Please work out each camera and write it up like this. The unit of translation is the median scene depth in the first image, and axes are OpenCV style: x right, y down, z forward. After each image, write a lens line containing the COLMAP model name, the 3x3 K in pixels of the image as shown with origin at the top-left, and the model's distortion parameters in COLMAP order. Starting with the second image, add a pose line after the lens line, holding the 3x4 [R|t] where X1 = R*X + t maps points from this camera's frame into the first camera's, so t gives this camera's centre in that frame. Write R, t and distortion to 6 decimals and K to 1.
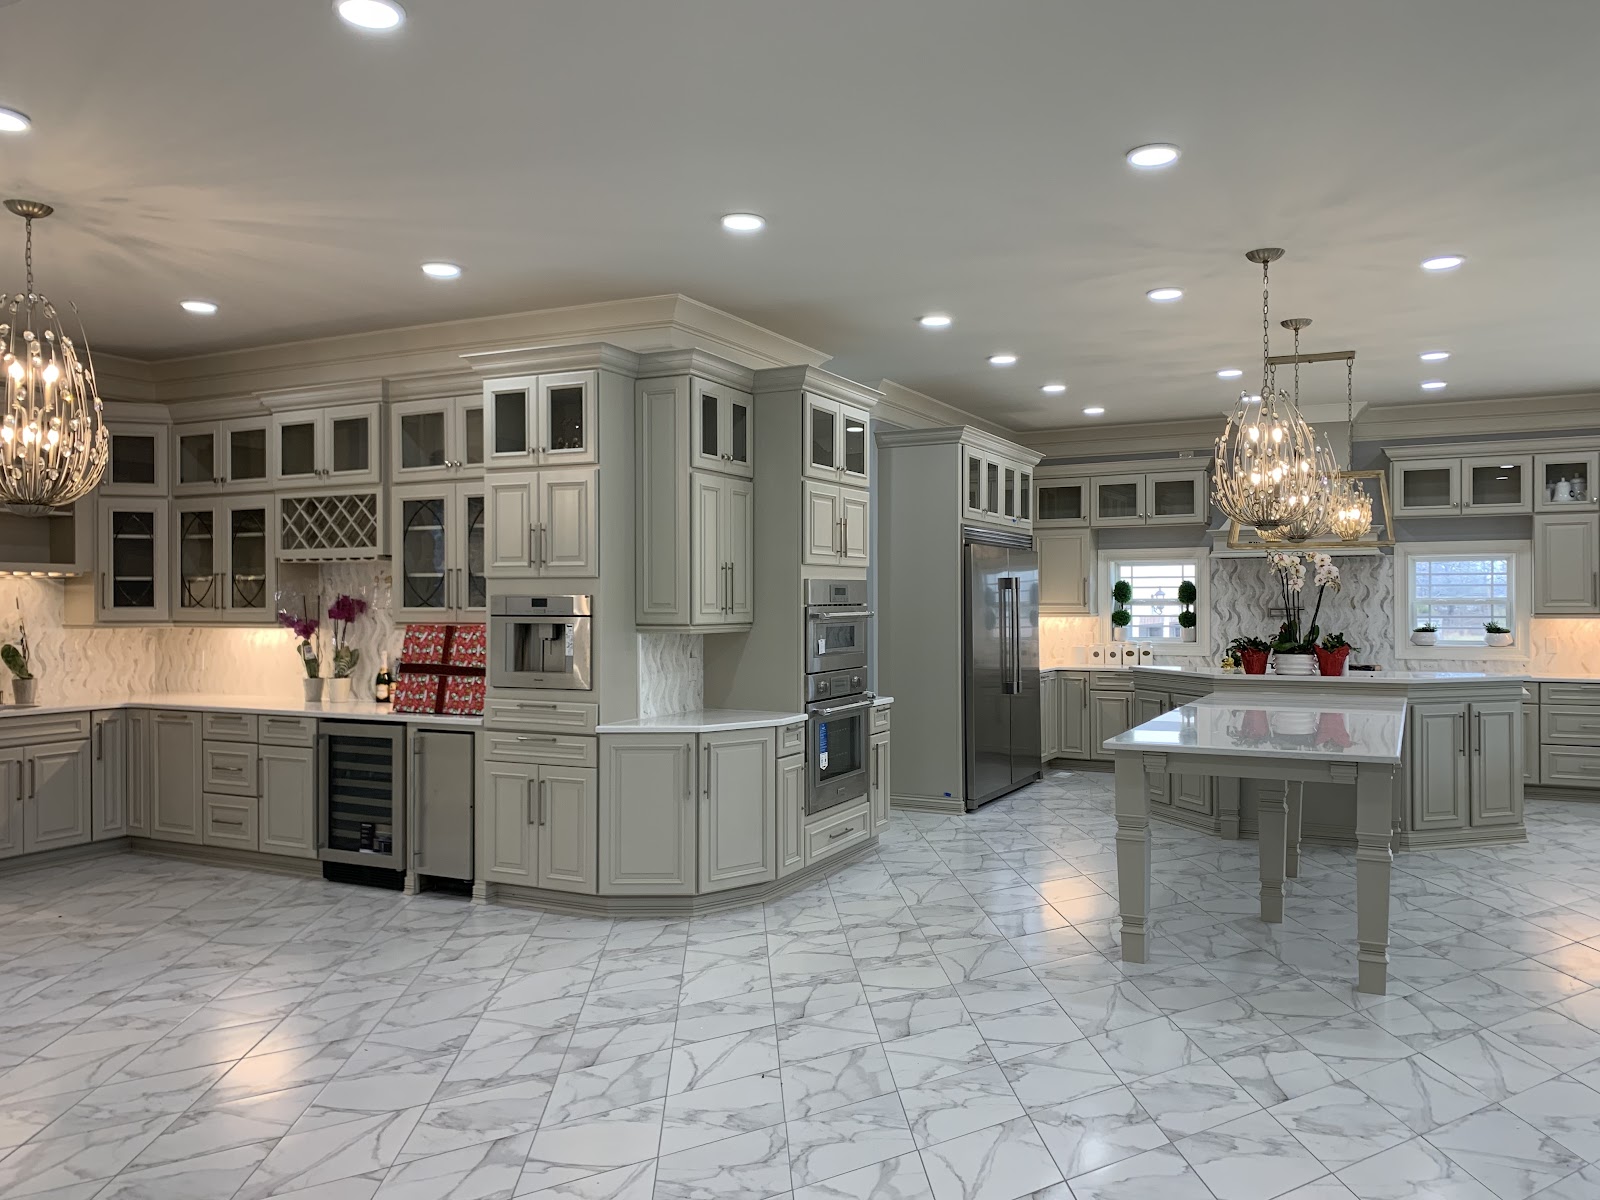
lens RADIAL K [[1212.8, 0, 809.1], [0, 1212.8, 597.1], [0, 0, 1]] dist [0.007254, -0.020960]
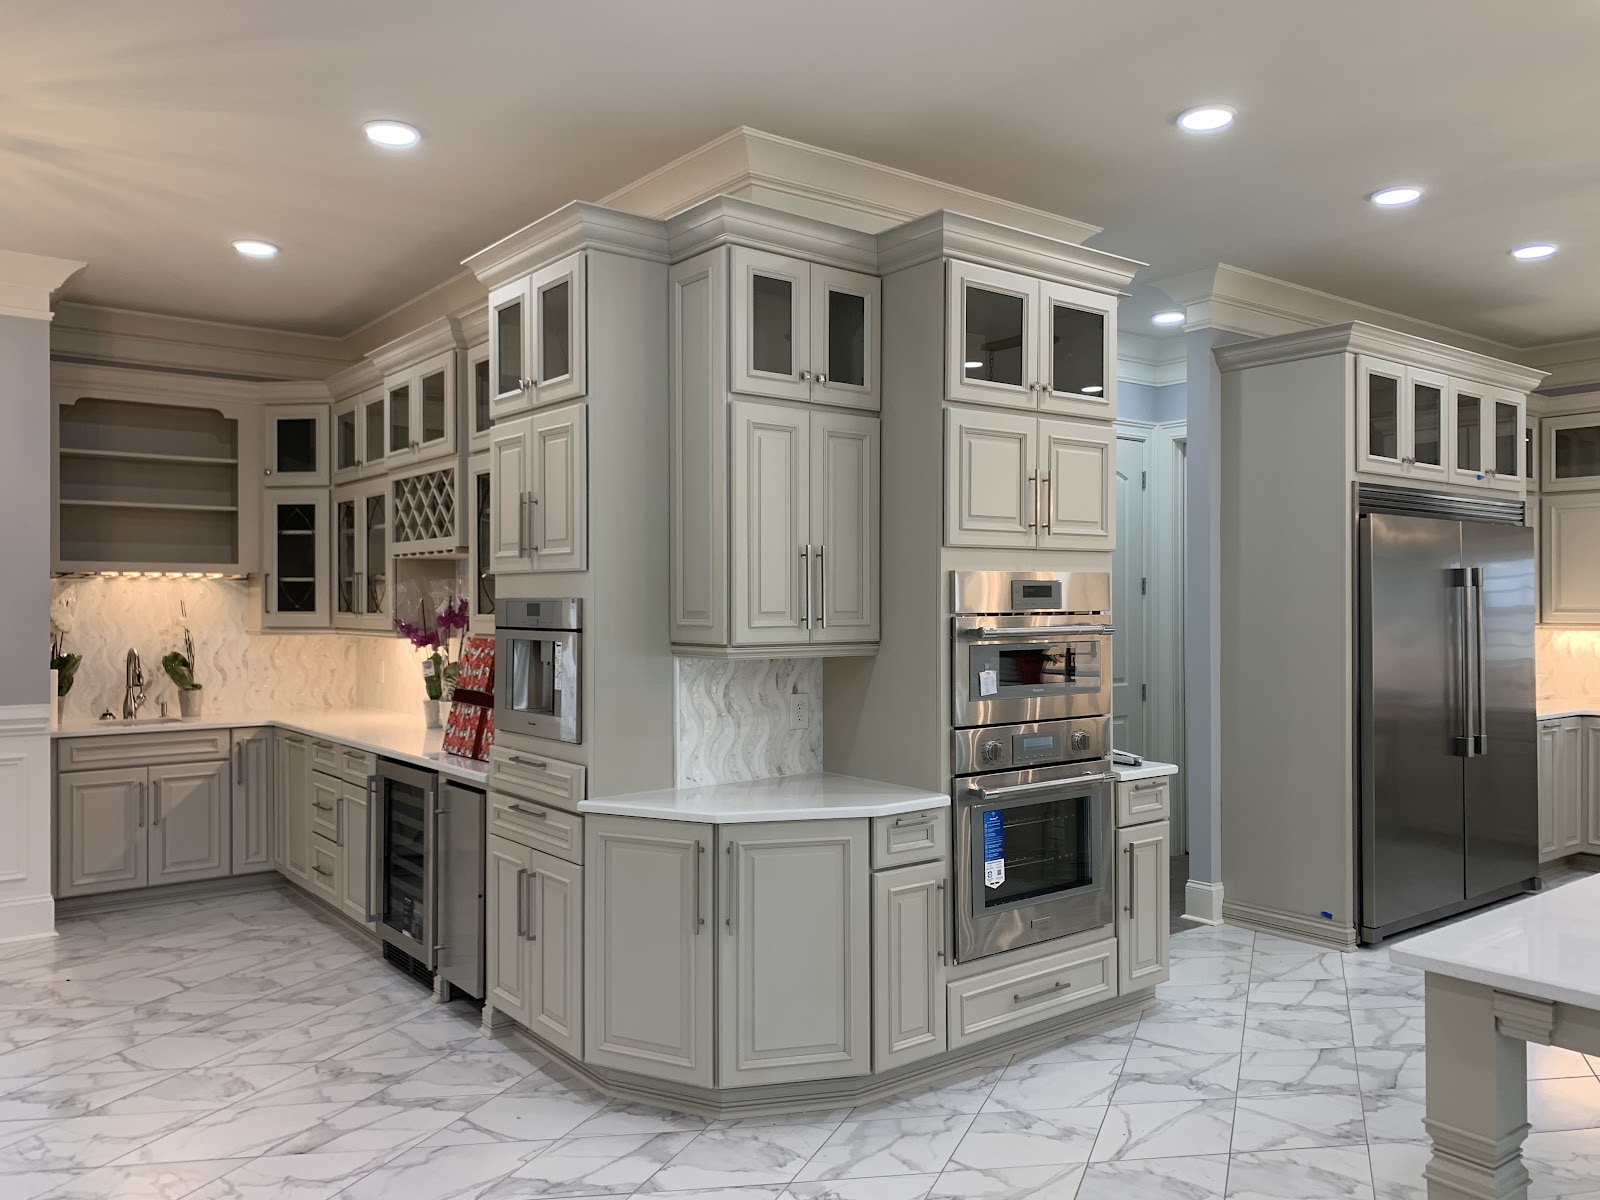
lens RADIAL K [[1212.8, 0, 796.7], [0, 1212.8, 602.7], [0, 0, 1]] dist [0.007254, -0.020960]
pose [[0.898293, 0.000532, -0.439396, 0.188539], [0.001277, 0.999992, 0.003821, -0.001600], [0.439395, -0.003993, 0.898285, 0.416799]]
